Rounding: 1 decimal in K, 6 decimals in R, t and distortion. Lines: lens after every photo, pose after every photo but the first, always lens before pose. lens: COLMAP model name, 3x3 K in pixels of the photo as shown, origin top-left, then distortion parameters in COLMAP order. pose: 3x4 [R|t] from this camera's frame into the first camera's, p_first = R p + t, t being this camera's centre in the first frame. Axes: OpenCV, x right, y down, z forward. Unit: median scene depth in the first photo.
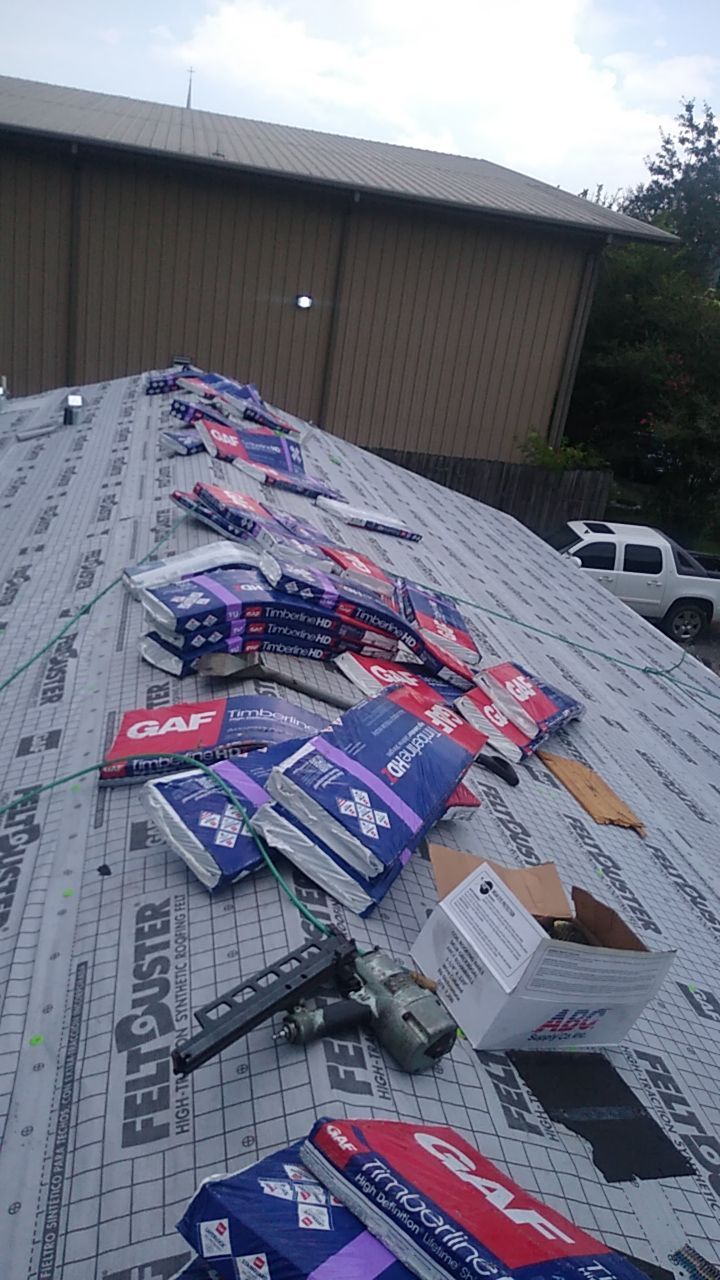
lens RADIAL K [[976.0, 0, 351.3], [0, 976.0, 643.5], [0, 0, 1]] dist [0.094899, -0.148920]
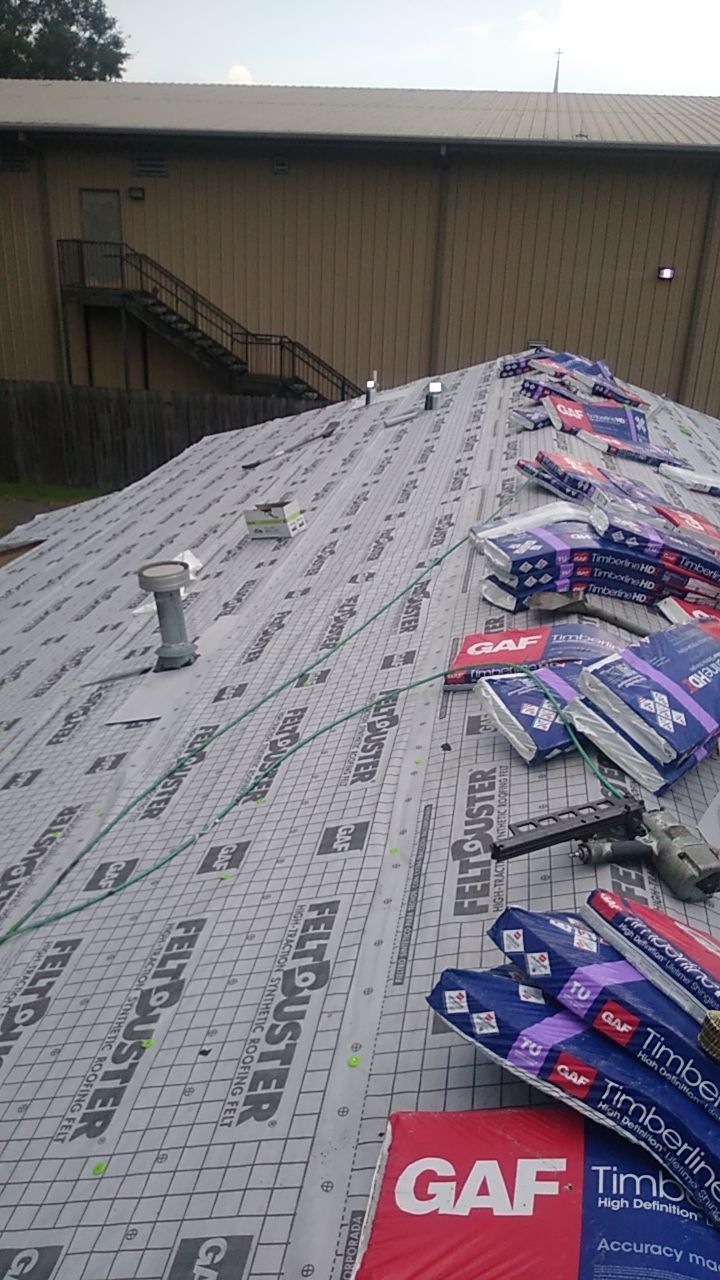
lens RADIAL K [[976.0, 0, 351.3], [0, 976.0, 643.5], [0, 0, 1]] dist [0.094899, -0.148920]
pose [[0.938319, 0.031847, -0.344302, 0.053237], [-0.027412, 0.999467, 0.017742, 0.064912], [0.344683, -0.007209, 0.938691, -0.186609]]
